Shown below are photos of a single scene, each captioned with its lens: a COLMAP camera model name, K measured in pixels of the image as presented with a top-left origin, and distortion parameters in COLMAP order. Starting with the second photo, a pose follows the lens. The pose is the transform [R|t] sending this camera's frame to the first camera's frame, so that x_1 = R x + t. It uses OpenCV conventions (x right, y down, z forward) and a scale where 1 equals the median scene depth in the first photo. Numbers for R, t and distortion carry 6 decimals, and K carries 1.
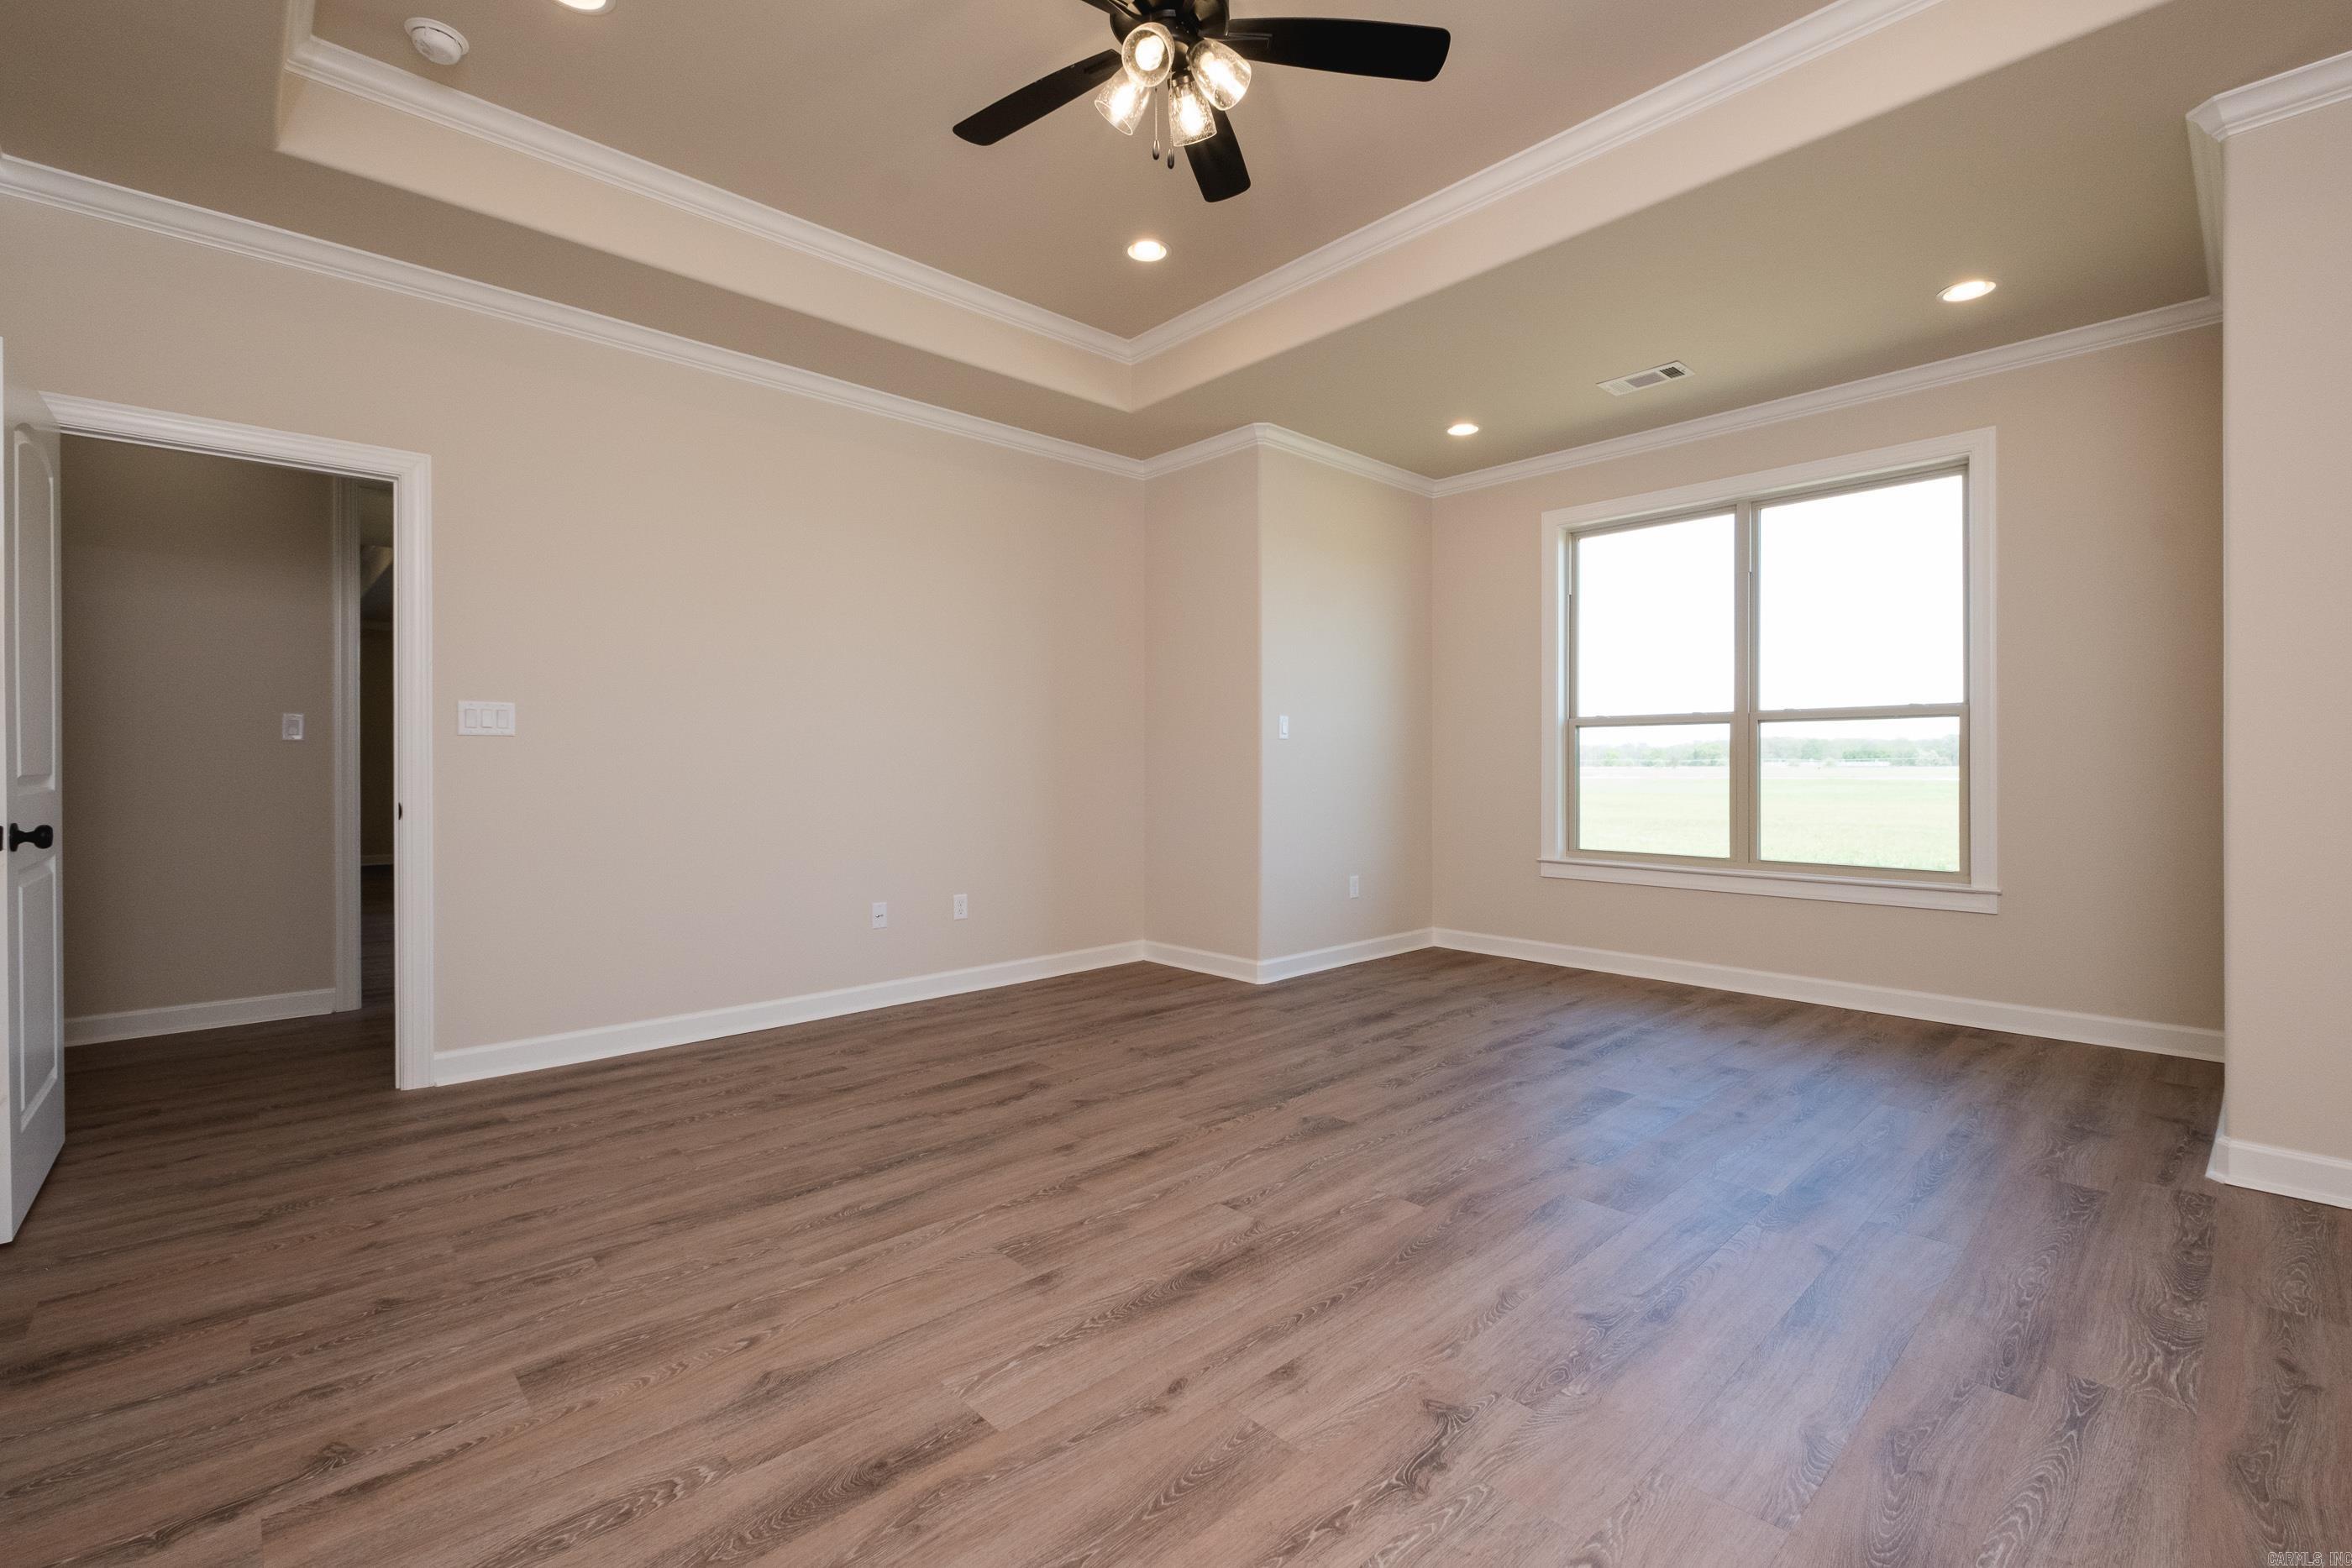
lens RADIAL K [[1015.6, 0, 1178.5], [0, 1015.6, 772.4], [0, 0, 1]] dist [0.009437, -0.001569]
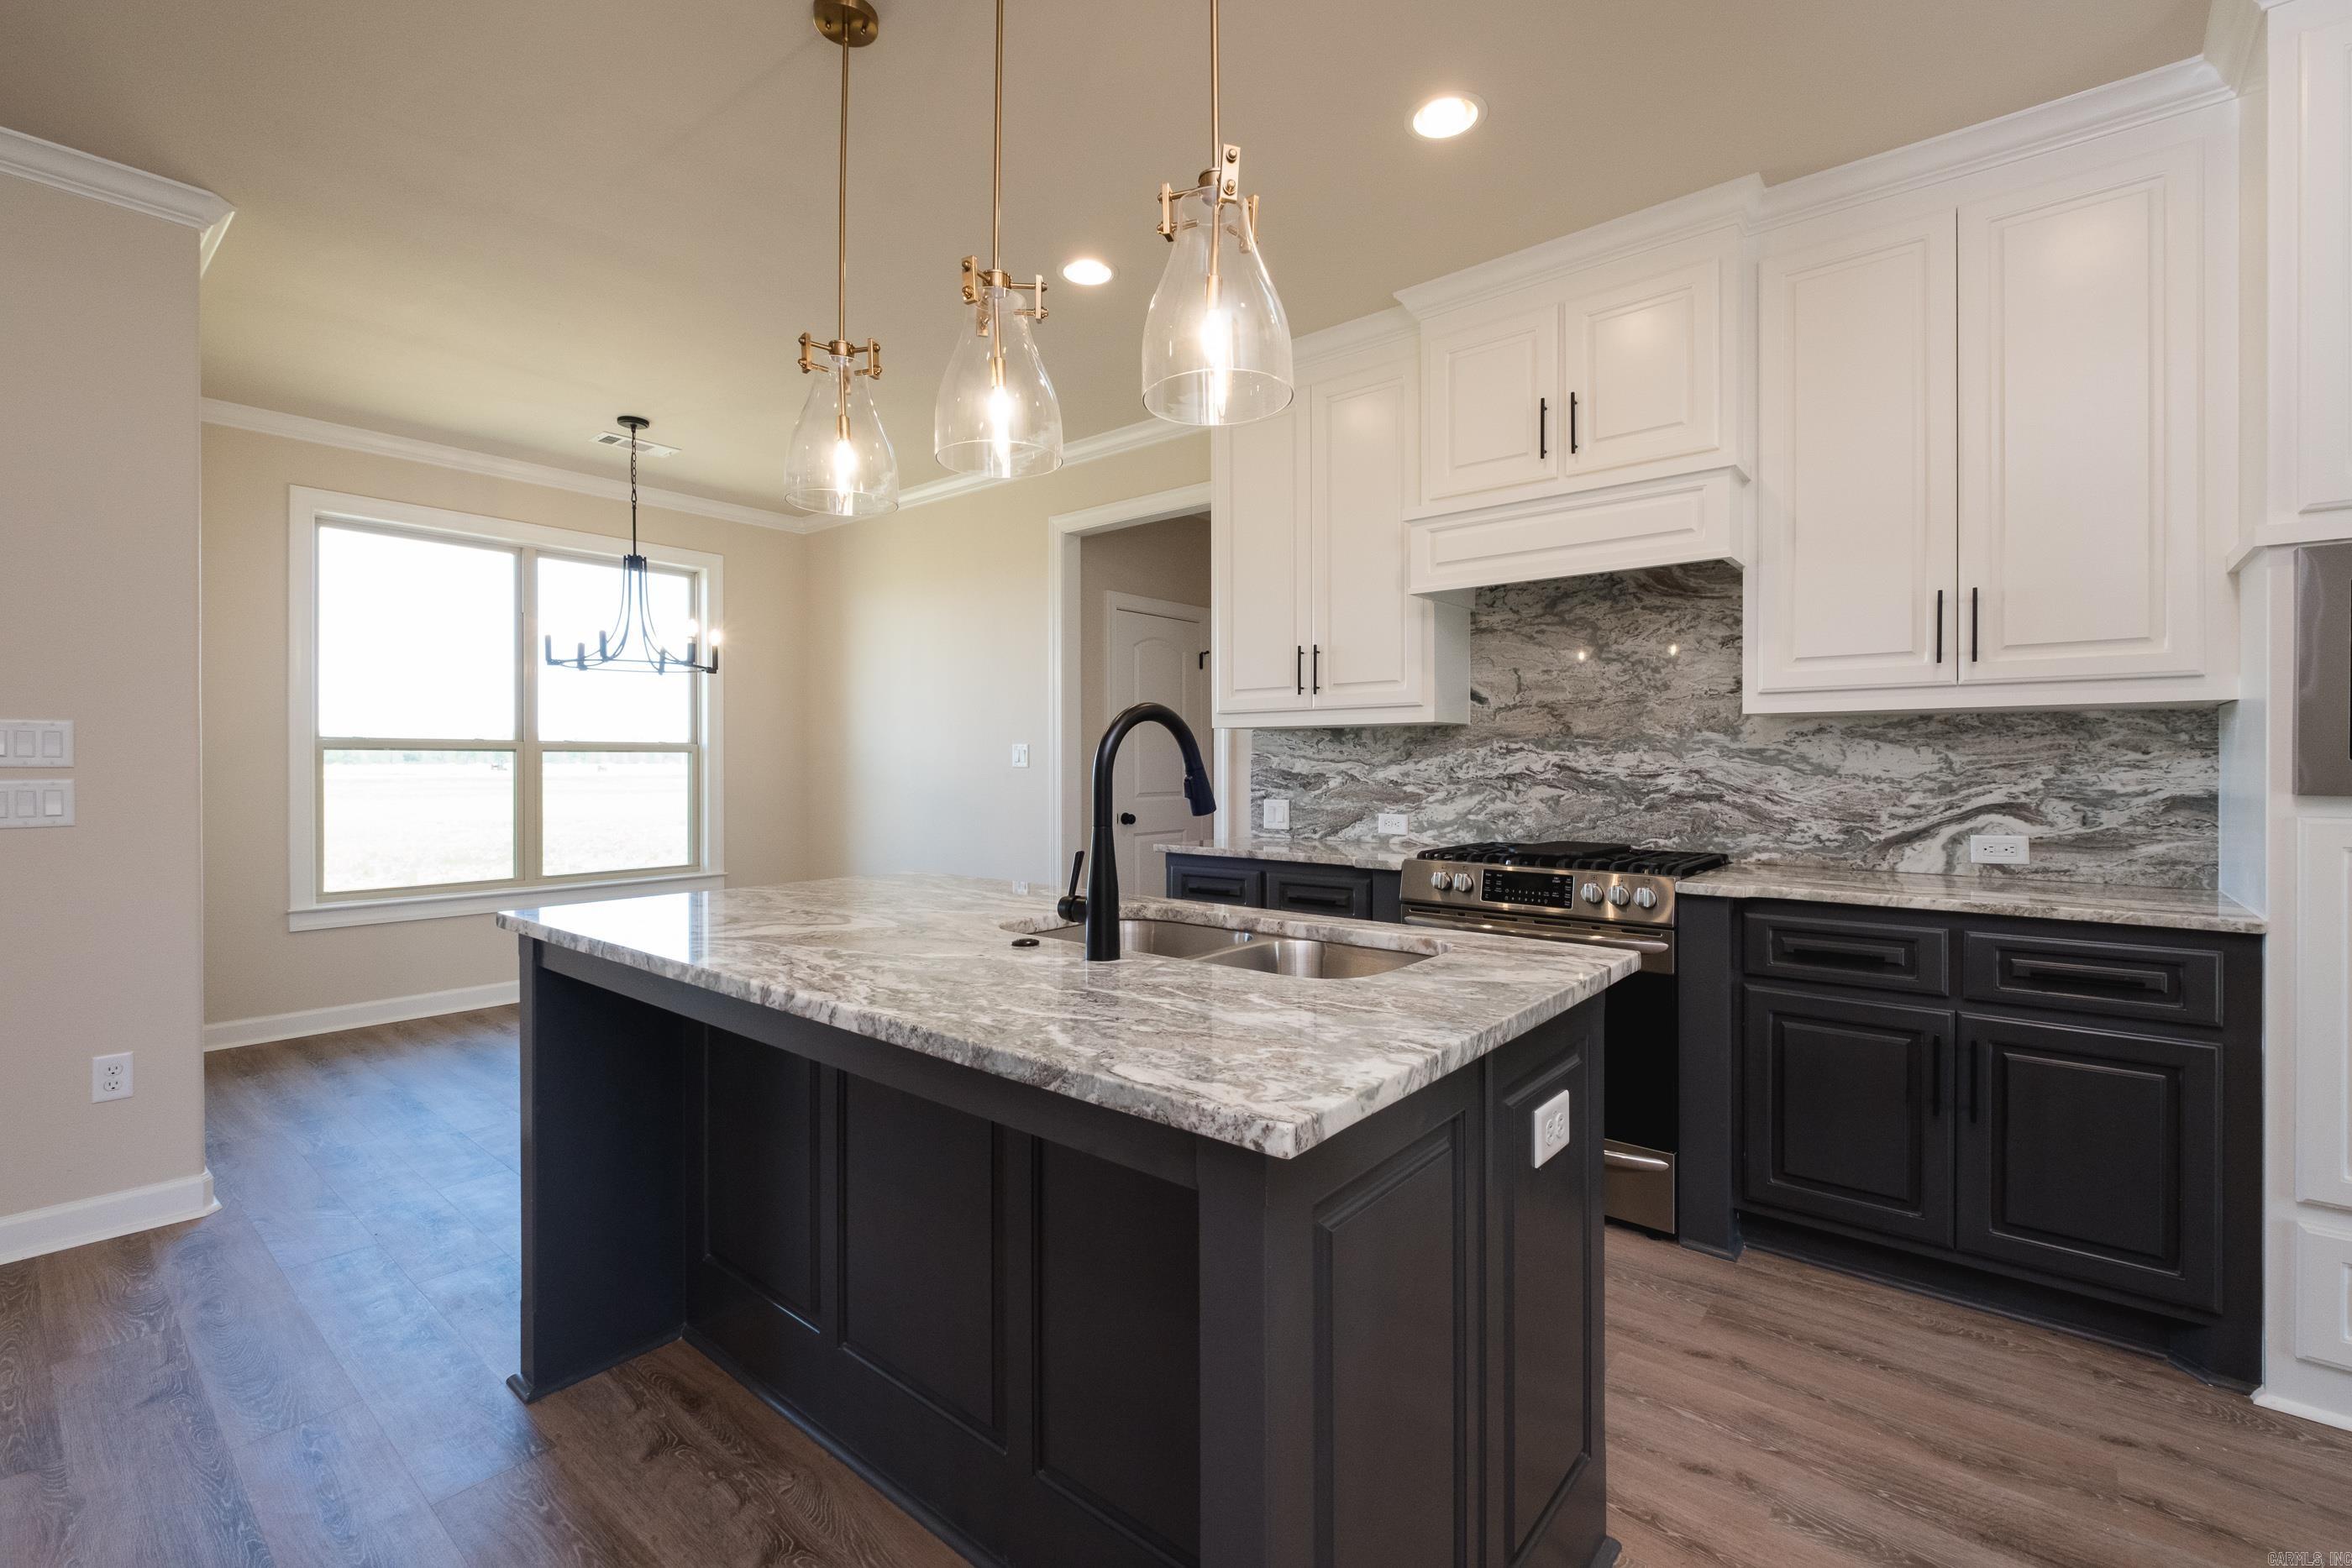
lens RADIAL K [[1015.6, 0, 1167.4], [0, 1015.6, 764.6], [0, 0, 1]] dist [0.009437, -0.001569]
pose [[-0.113846, 0.004161, 0.993490, -0.998283], [0.011785, 0.999927, -0.002838, -0.039199], [-0.993428, 0.011385, -0.113887, 0.749684]]
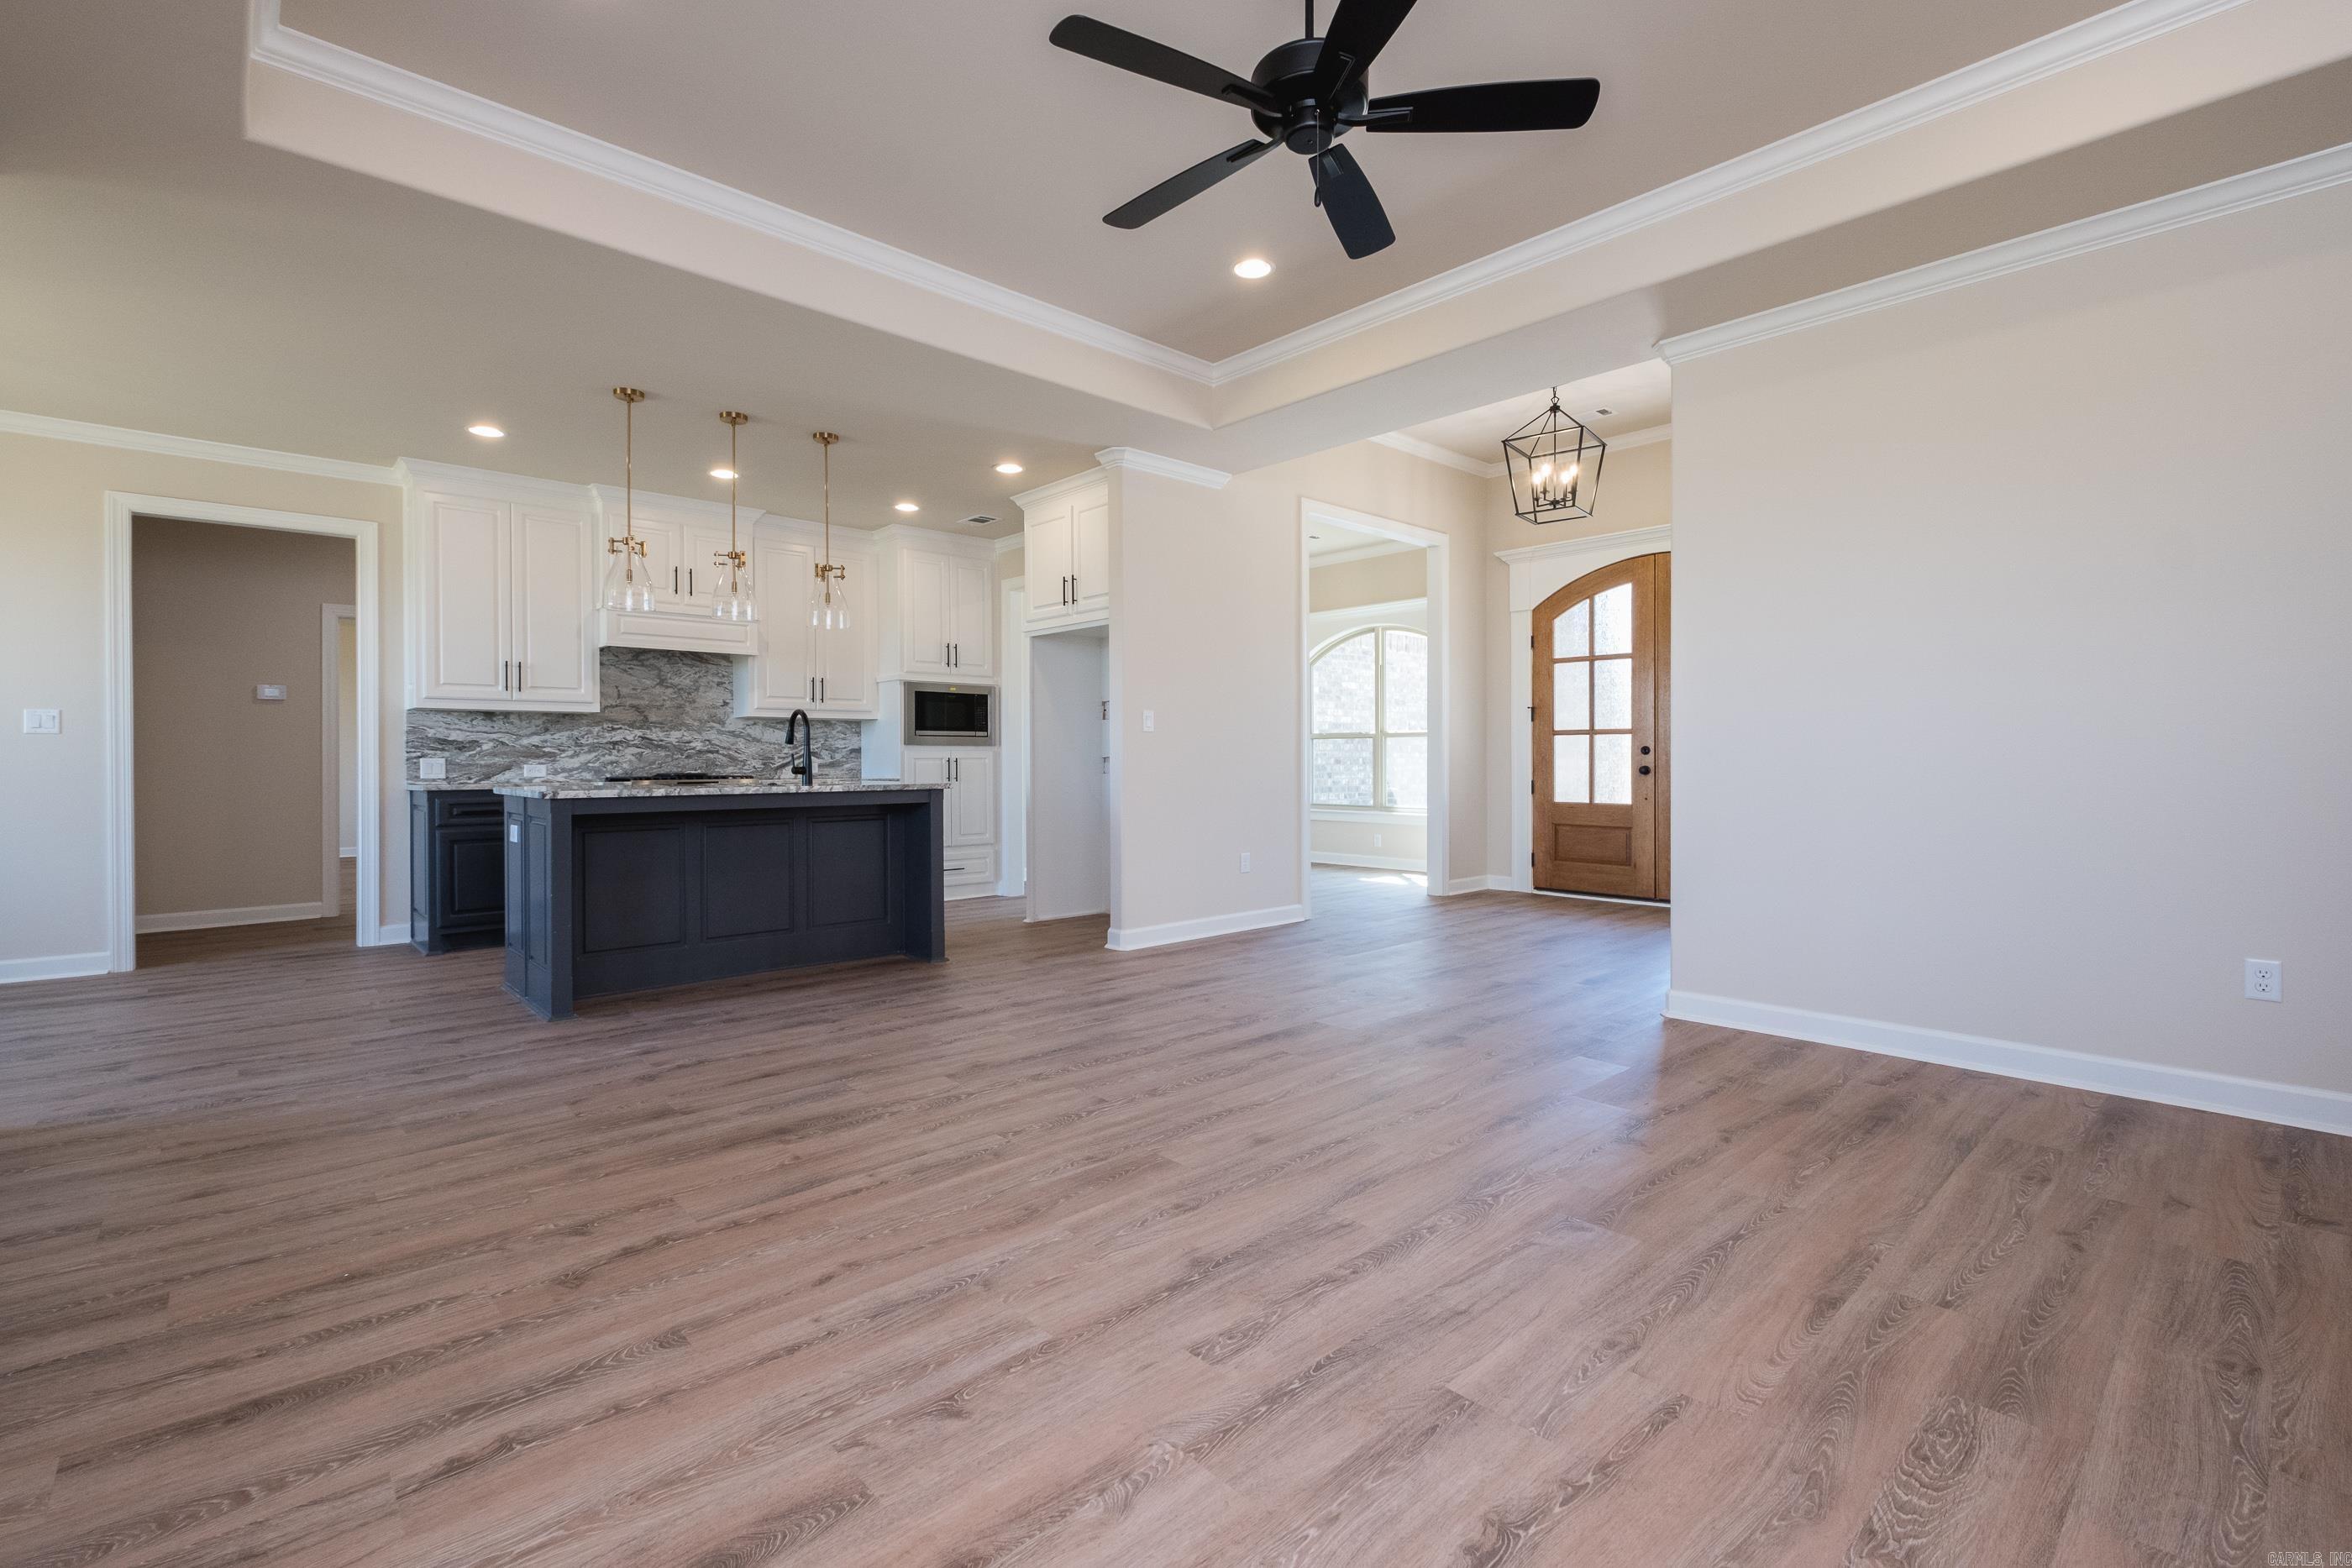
lens RADIAL K [[1015.6, 0, 1184.0], [0, 1015.6, 764.8], [0, 0, 1]] dist [0.009437, -0.001569]
pose [[-0.999901, 0.011197, 0.008564, -1.143538], [0.011333, 0.999808, 0.016006, 0.003653], [-0.008384, 0.016101, -0.999835, 2.454902]]
